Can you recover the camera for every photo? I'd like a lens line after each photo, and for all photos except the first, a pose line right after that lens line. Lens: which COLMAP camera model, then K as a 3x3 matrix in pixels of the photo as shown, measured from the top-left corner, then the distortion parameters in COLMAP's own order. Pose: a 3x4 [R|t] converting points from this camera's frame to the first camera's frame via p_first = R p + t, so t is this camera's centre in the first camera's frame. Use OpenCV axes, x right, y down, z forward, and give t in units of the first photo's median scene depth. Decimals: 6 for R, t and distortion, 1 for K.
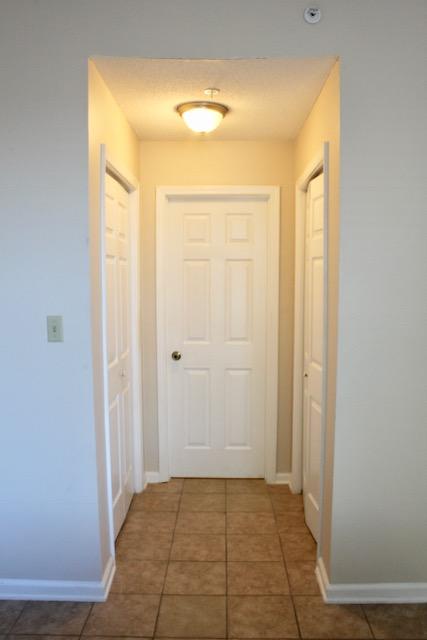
lens RADIAL K [[523.3, 0, 213.5], [0, 523.3, 320.0], [0, 0, 1]] dist [-0.189374, 0.154380]
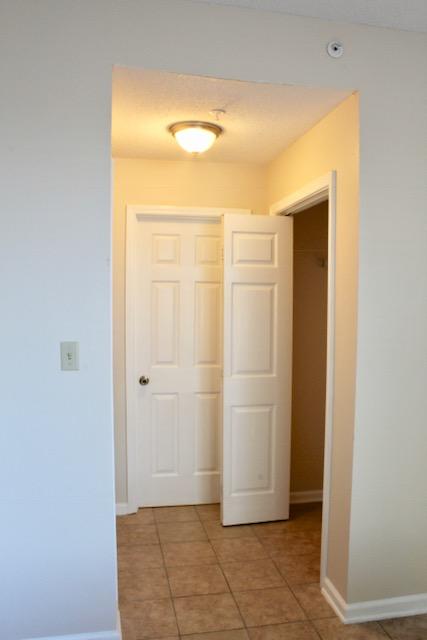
lens RADIAL K [[523.3, 0, 213.5], [0, 523.3, 320.0], [0, 0, 1]] dist [-0.189374, 0.154380]
pose [[0.977600, 0.000980, 0.210469, -0.202878], [0.007214, 0.999246, -0.038160, -0.007826], [-0.210348, 0.038823, 0.976855, 0.042942]]
